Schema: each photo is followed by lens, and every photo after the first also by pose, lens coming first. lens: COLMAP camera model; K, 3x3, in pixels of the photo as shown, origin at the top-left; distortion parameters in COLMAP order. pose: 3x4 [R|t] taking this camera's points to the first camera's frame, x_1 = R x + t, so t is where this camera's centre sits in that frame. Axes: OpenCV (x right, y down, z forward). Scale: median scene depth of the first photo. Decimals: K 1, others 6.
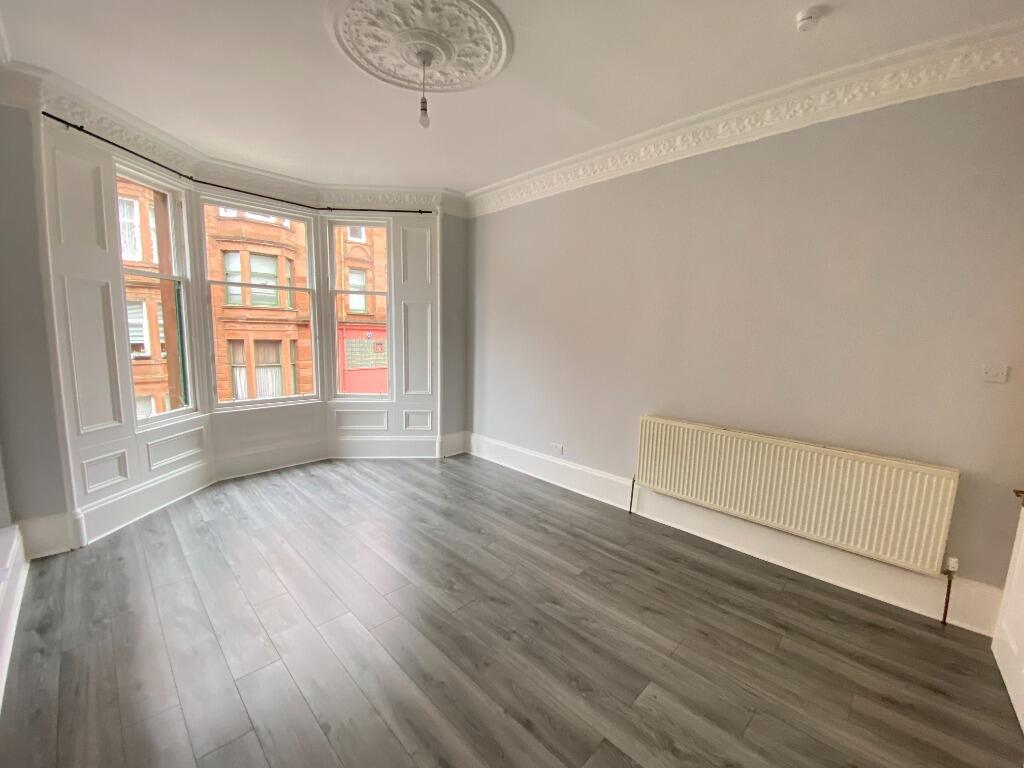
lens RADIAL K [[409.9, 0, 506.5], [0, 409.9, 386.1], [0, 0, 1]] dist [0.000063, -0.010939]
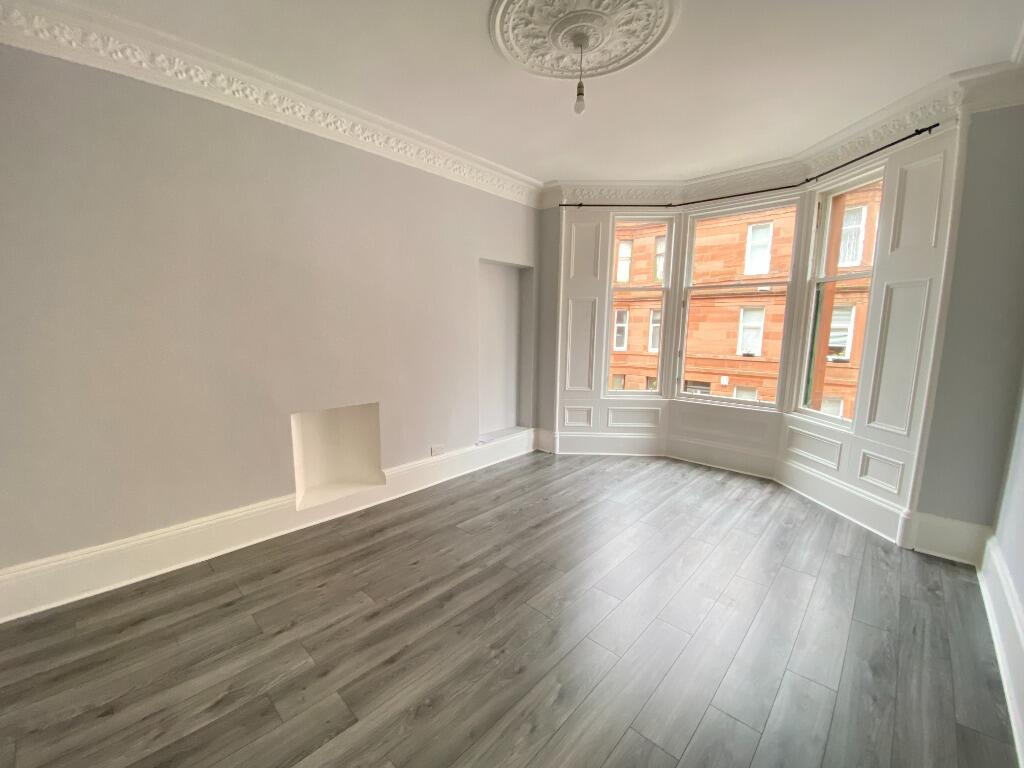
lens RADIAL K [[409.9, 0, 506.5], [0, 409.9, 386.1], [0, 0, 1]] dist [0.000063, -0.010939]
pose [[0.038896, 0.127808, -0.991036, 0.408338], [-0.141704, 0.982469, 0.121142, -0.044646], [0.989145, 0.135722, 0.056325, 0.422763]]
